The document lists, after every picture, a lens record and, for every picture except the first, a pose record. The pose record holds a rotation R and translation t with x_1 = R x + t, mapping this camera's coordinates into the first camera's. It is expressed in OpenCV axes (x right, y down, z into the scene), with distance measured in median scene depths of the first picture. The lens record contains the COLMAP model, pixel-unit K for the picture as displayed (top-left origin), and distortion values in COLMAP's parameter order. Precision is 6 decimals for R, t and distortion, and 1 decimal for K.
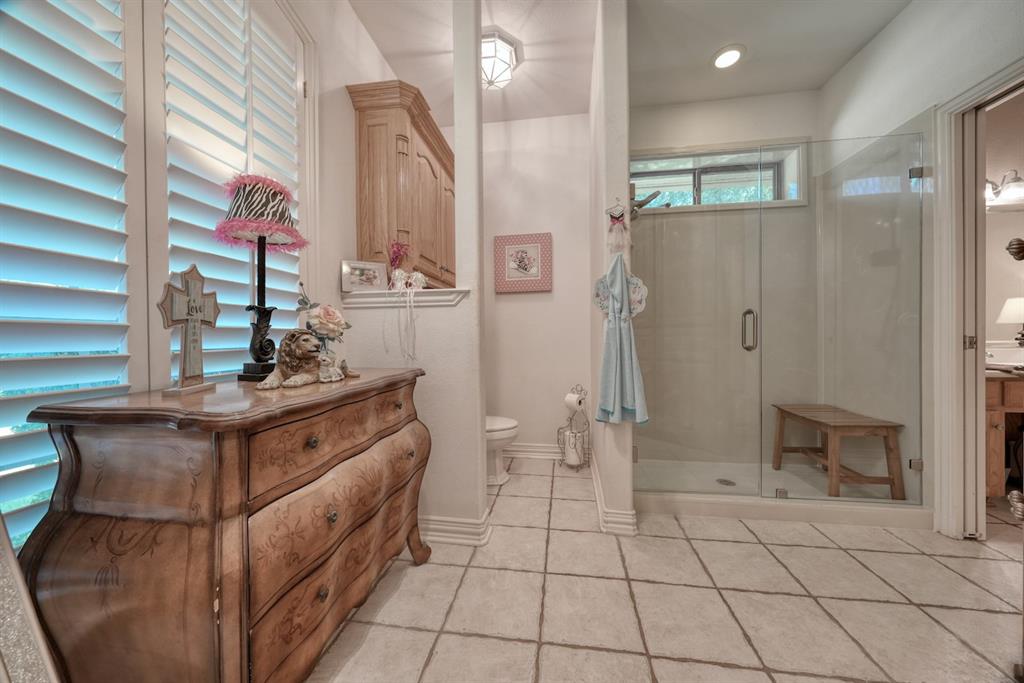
lens RADIAL K [[344.9, 0, 509.7], [0, 344.9, 338.8], [0, 0, 1]] dist [-0.005240, 0.000959]
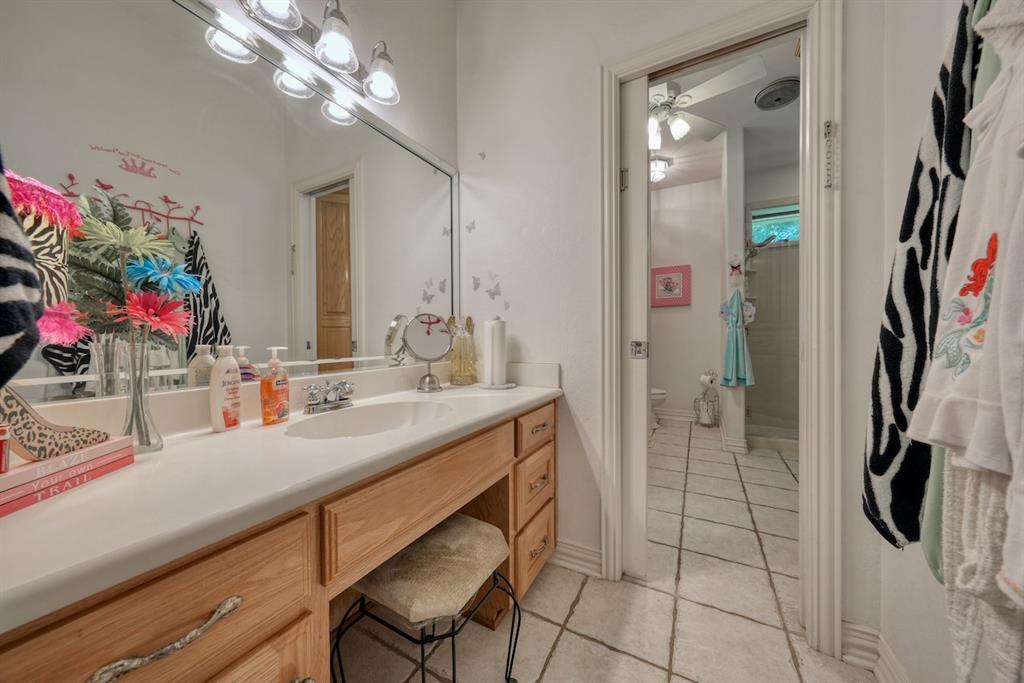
lens RADIAL K [[344.9, 0, 510.3], [0, 344.9, 344.3], [0, 0, 1]] dist [-0.005240, 0.000959]
pose [[0.939069, 0.006973, -0.343657, -0.142747], [-0.004527, 0.999958, 0.007919, 0.022316], [0.343698, -0.005880, 0.939062, -0.956952]]
